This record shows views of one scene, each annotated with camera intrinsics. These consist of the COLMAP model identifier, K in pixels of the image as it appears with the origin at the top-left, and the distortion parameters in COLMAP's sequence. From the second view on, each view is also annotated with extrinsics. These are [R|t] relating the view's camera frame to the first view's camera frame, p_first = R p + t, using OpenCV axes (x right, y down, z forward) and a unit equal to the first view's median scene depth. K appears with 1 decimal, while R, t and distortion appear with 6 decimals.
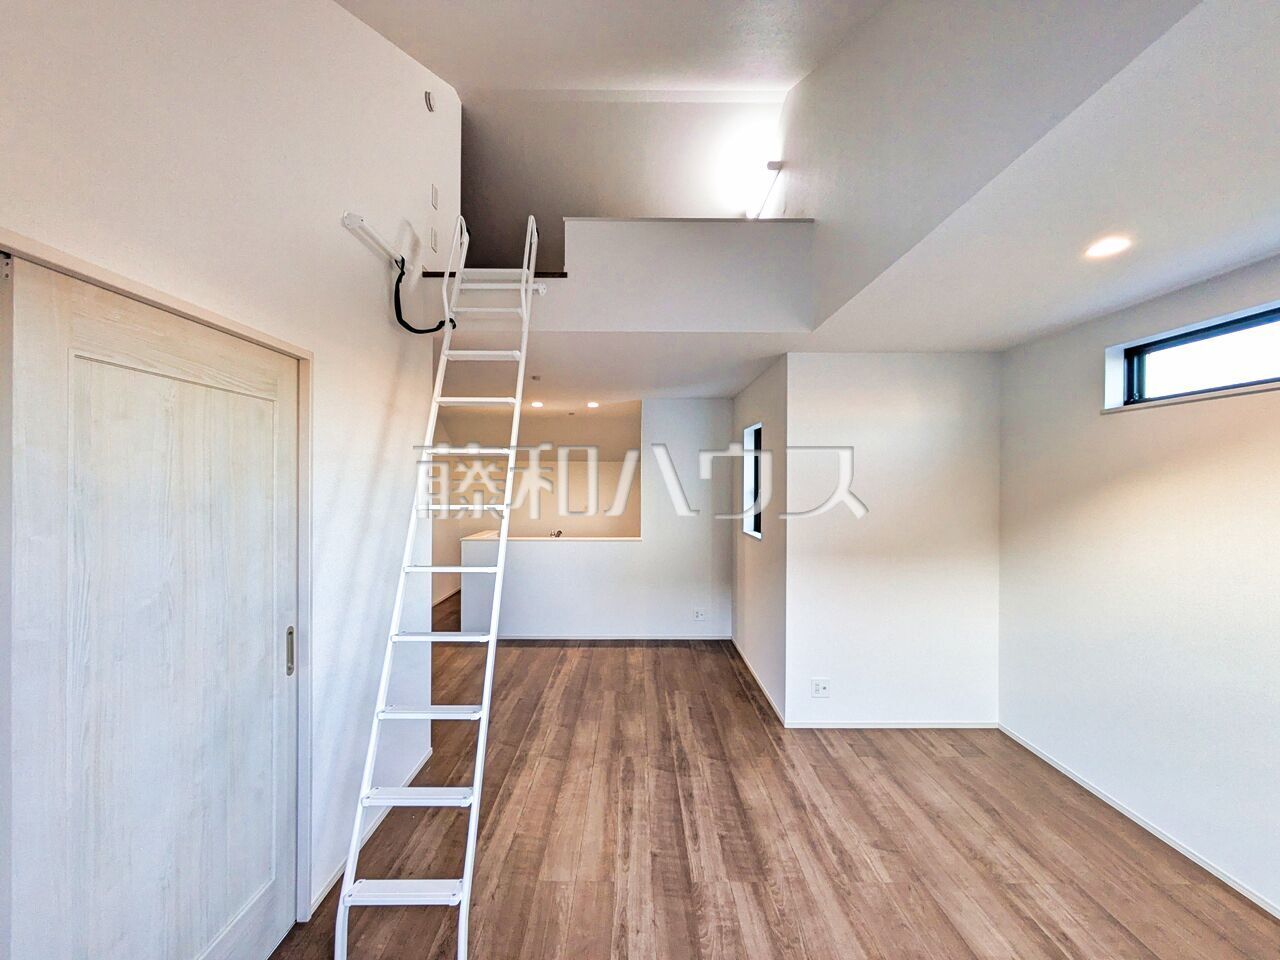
lens RADIAL K [[507.3, 0, 637.8], [0, 507.3, 486.0], [0, 0, 1]] dist [0.003397, 0.000206]
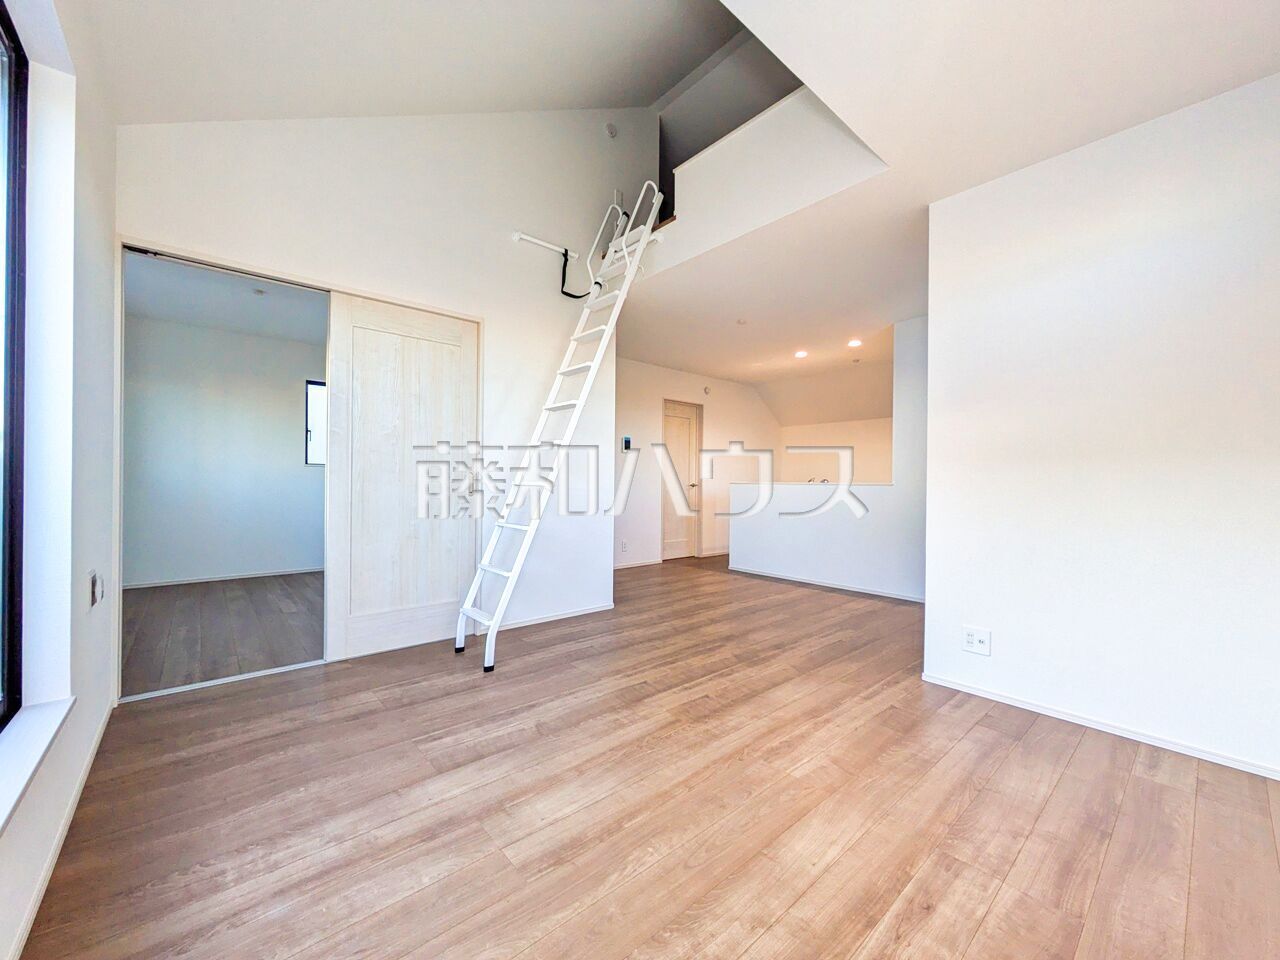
lens RADIAL K [[507.3, 0, 635.2], [0, 507.3, 484.1], [0, 0, 1]] dist [0.003397, 0.000206]
pose [[0.651315, 0.007536, -0.758770, 0.770901], [-0.012210, 0.999925, -0.000549, 0.228738], [0.758709, 0.009622, 0.651358, 0.182752]]
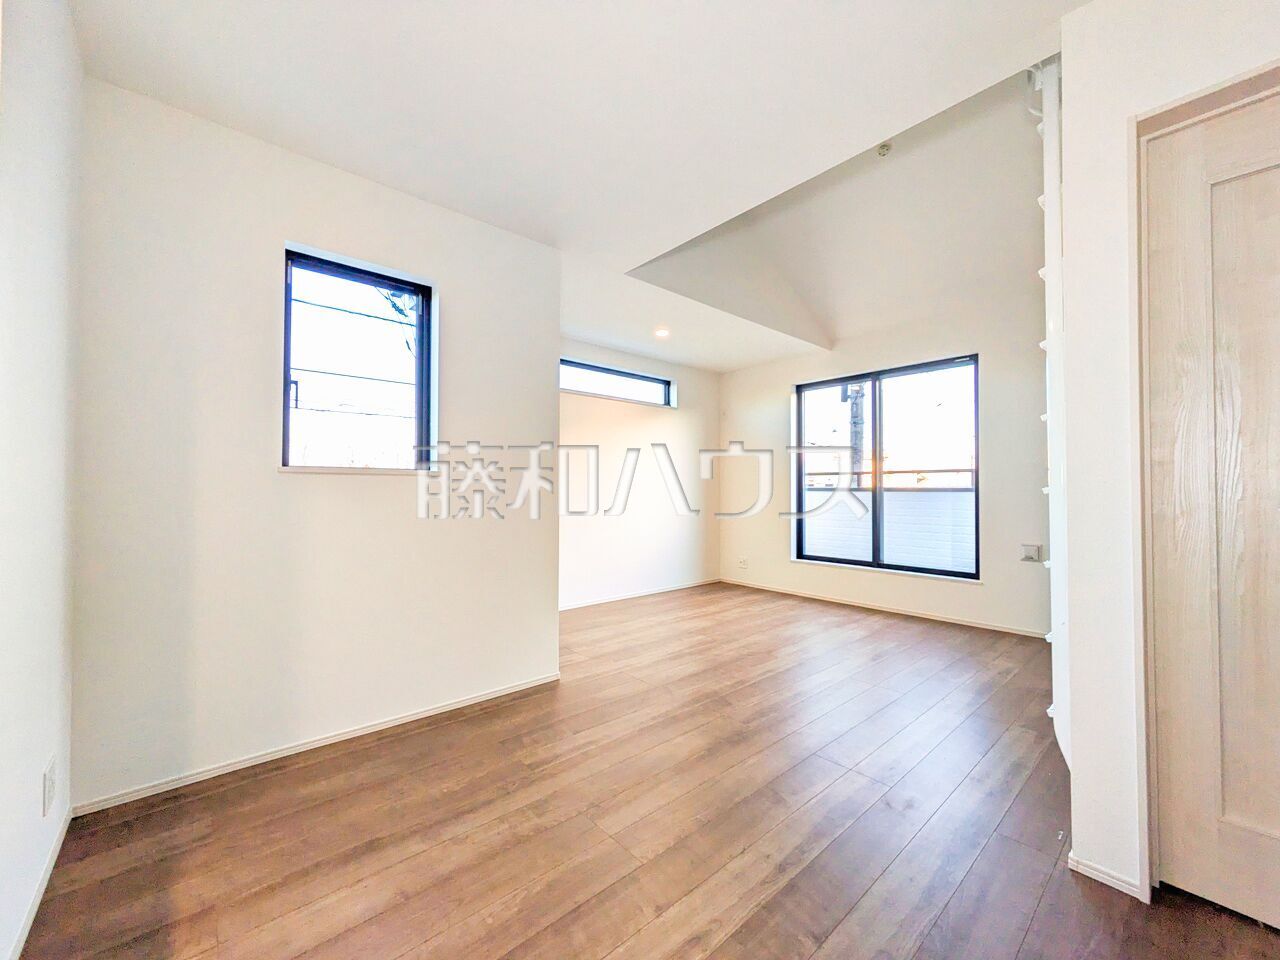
lens RADIAL K [[507.3, 0, 633.6], [0, 507.3, 483.0], [0, 0, 1]] dist [0.003397, 0.000206]
pose [[-0.651809, 0.004561, 0.758370, -0.591554], [-0.001362, 0.999973, -0.007184, 0.188170], [-0.758382, -0.005716, -0.651785, 1.909447]]
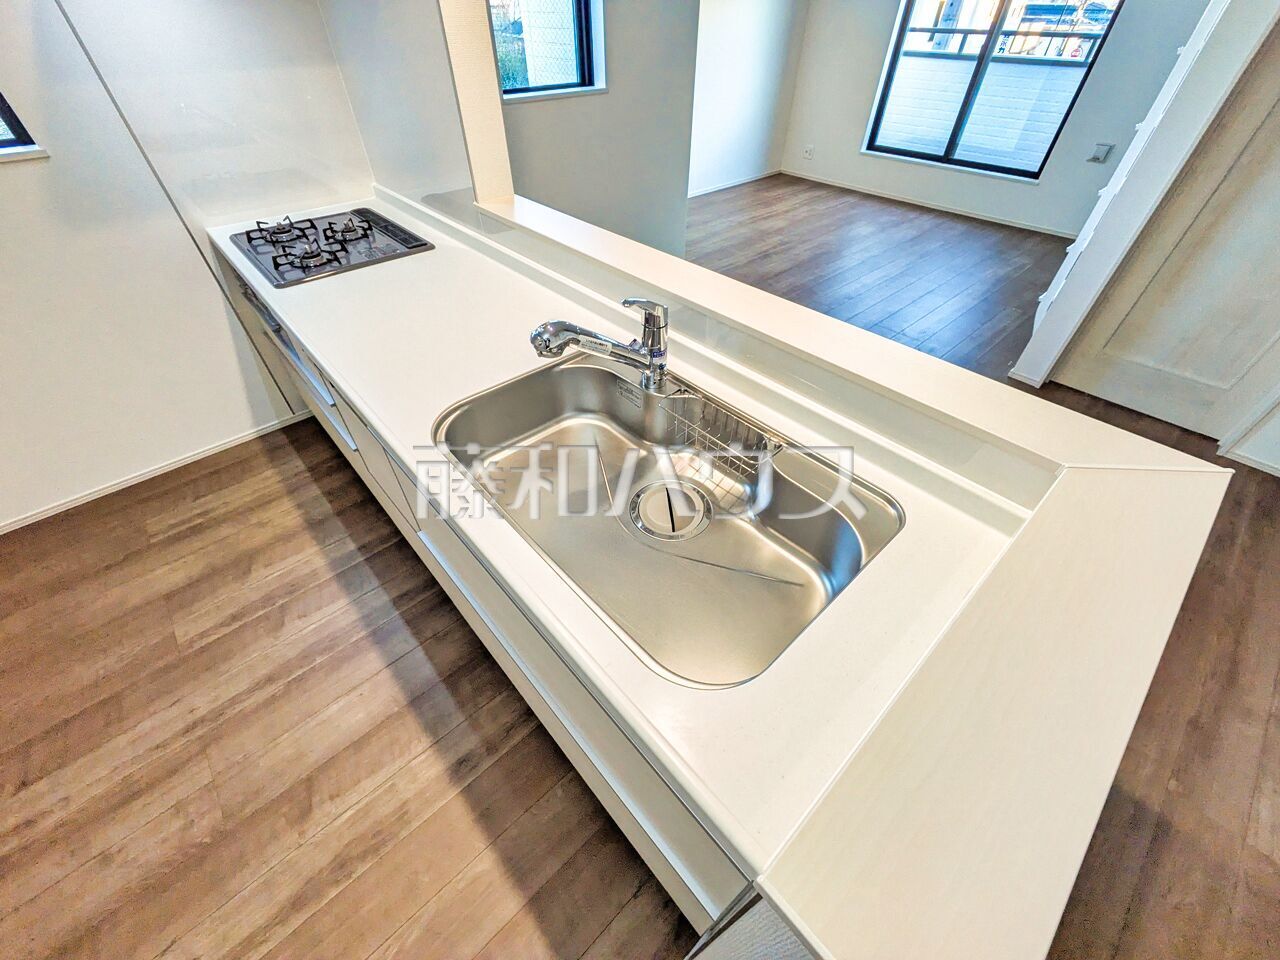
lens RADIAL K [[507.3, 0, 629.8], [0, 507.3, 476.1], [0, 0, 1]] dist [0.003397, 0.000206]
pose [[-0.658587, -0.519187, 0.544709, -0.644148], [-0.004164, 0.726365, 0.687296, 0.020289], [-0.752493, 0.450376, -0.480537, 2.399931]]
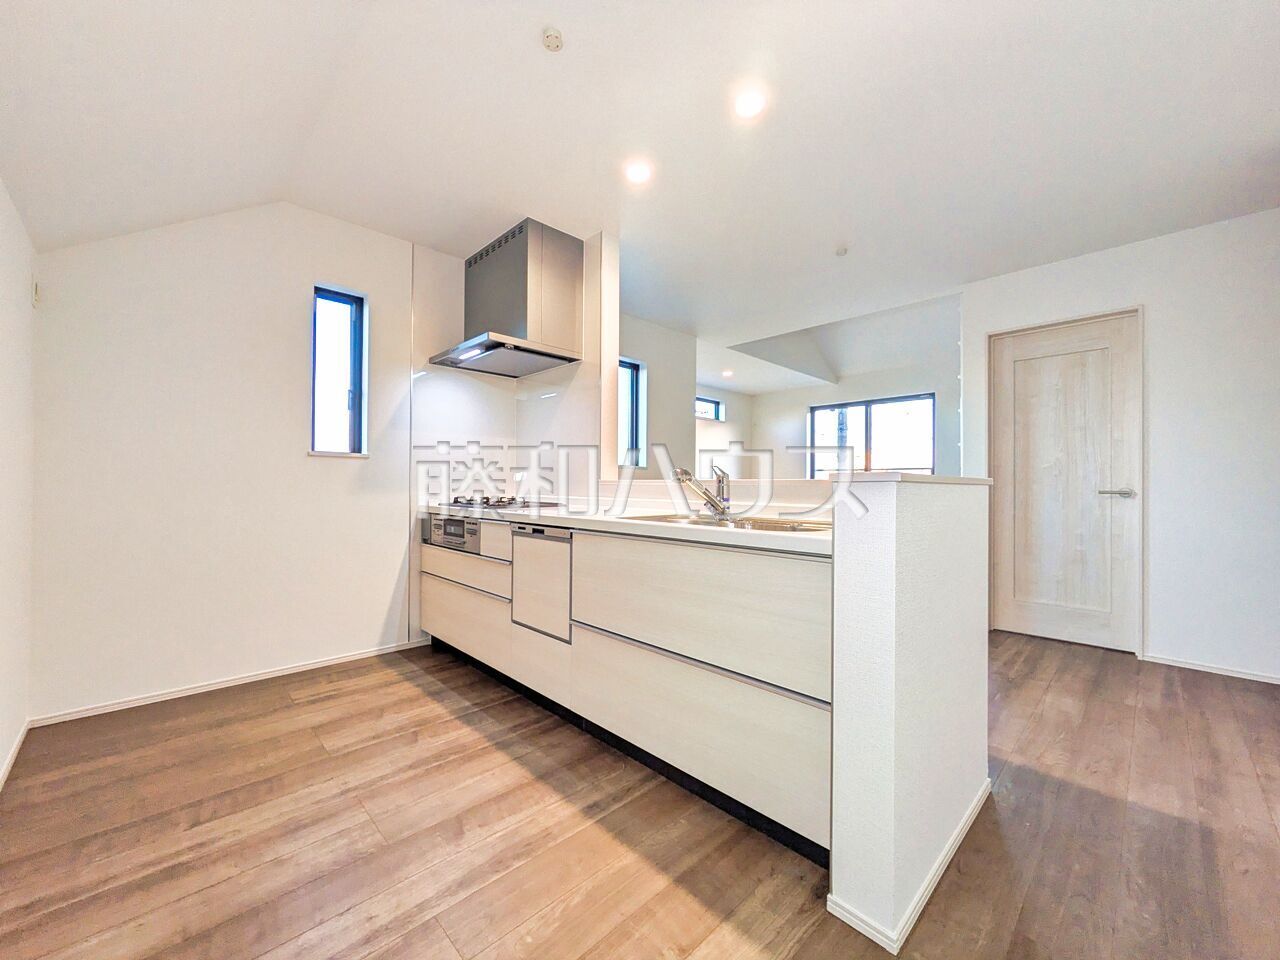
lens RADIAL K [[507.3, 0, 639.3], [0, 507.3, 485.0], [0, 0, 1]] dist [0.003397, 0.000206]
pose [[-0.694346, -0.006252, 0.719614, -0.877305], [-0.010461, 0.999944, -0.001406, 0.235469], [-0.719565, -0.008505, -0.694373, 2.816027]]
